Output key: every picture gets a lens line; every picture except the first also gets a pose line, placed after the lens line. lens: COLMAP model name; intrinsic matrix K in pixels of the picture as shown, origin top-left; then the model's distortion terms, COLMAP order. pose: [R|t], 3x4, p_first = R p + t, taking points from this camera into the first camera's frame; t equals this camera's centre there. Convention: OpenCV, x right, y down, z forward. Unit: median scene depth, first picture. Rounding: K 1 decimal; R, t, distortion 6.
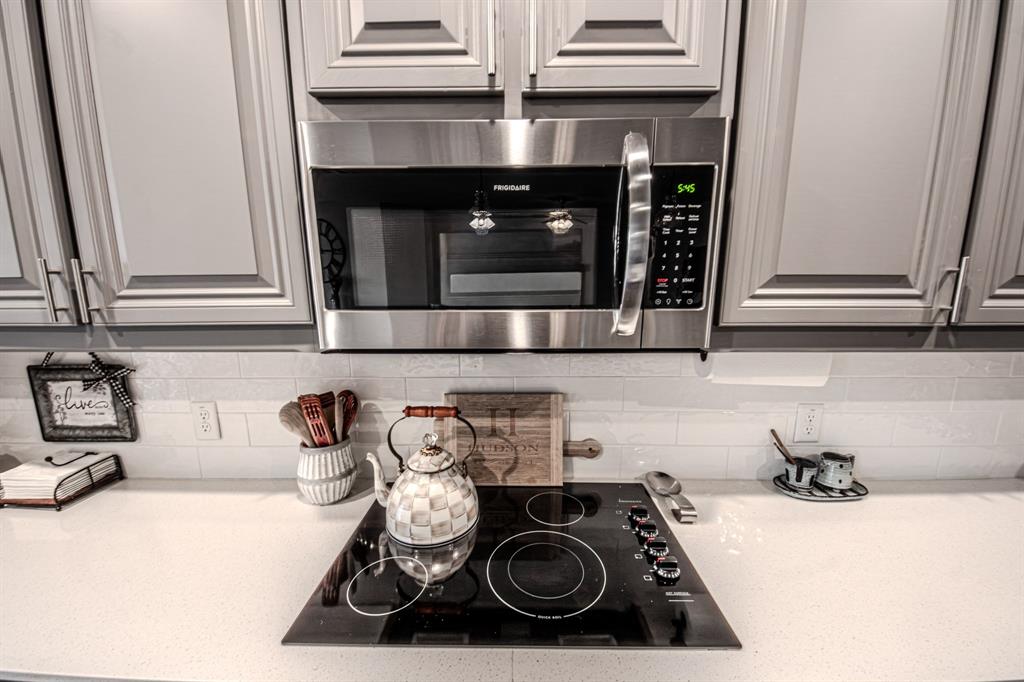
lens RADIAL K [[388.1, 0, 514.9], [0, 388.1, 353.5], [0, 0, 1]] dist [0.024711, -0.017782]
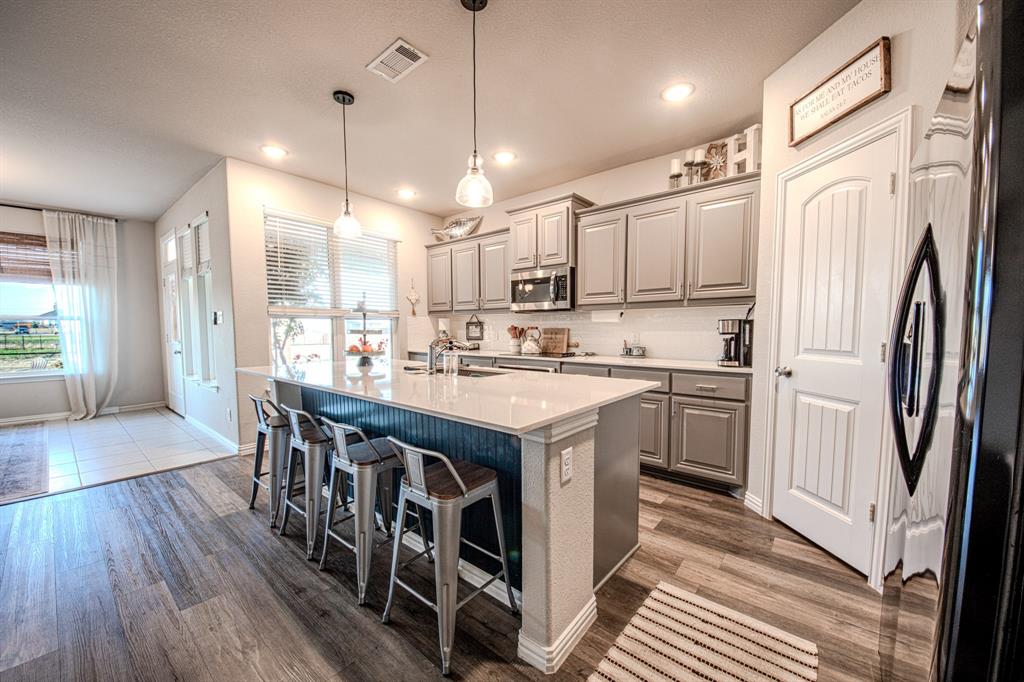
lens RADIAL K [[380.0, 0, 501.4], [0, 380.0, 366.8], [0, 0, 1]] dist [-0.023252, -0.000366]
pose [[0.758382, 0.067492, -0.648307, 2.111441], [-0.111163, 0.993446, -0.026616, 0.664443], [0.642262, 0.092253, 0.760913, -2.224459]]
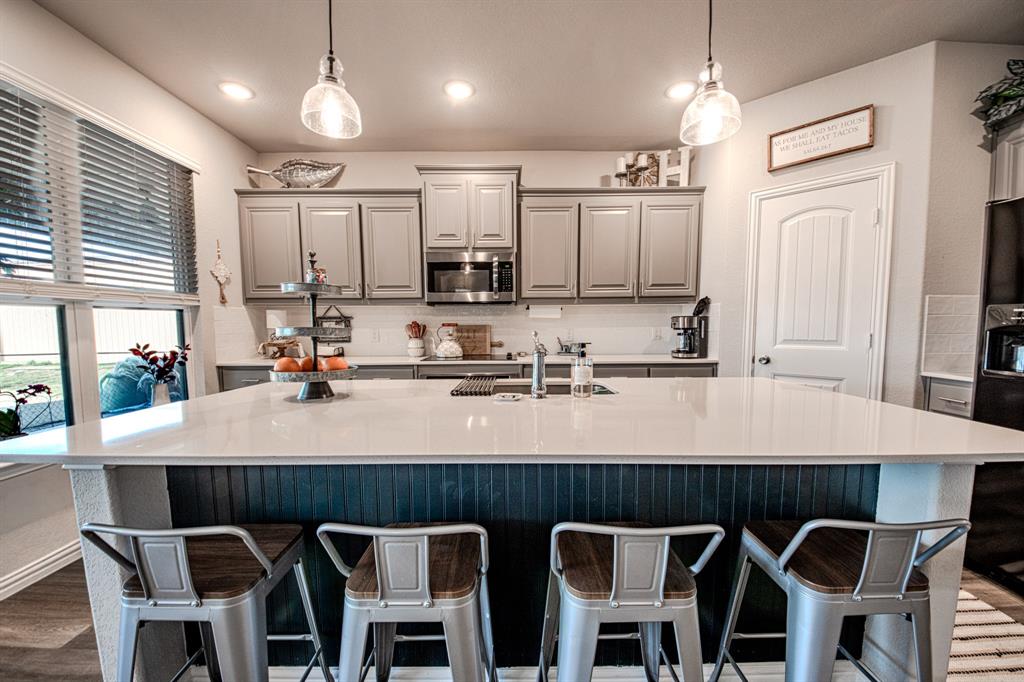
lens RADIAL K [[388.1, 0, 514.9], [0, 388.1, 353.5], [0, 0, 1]] dist [0.024711, -0.017782]
pose [[0.999997, -0.001592, 0.001904, 0.331113], [0.001773, 0.995069, -0.099172, 0.674208], [-0.001736, 0.099175, 0.995069, -2.200063]]
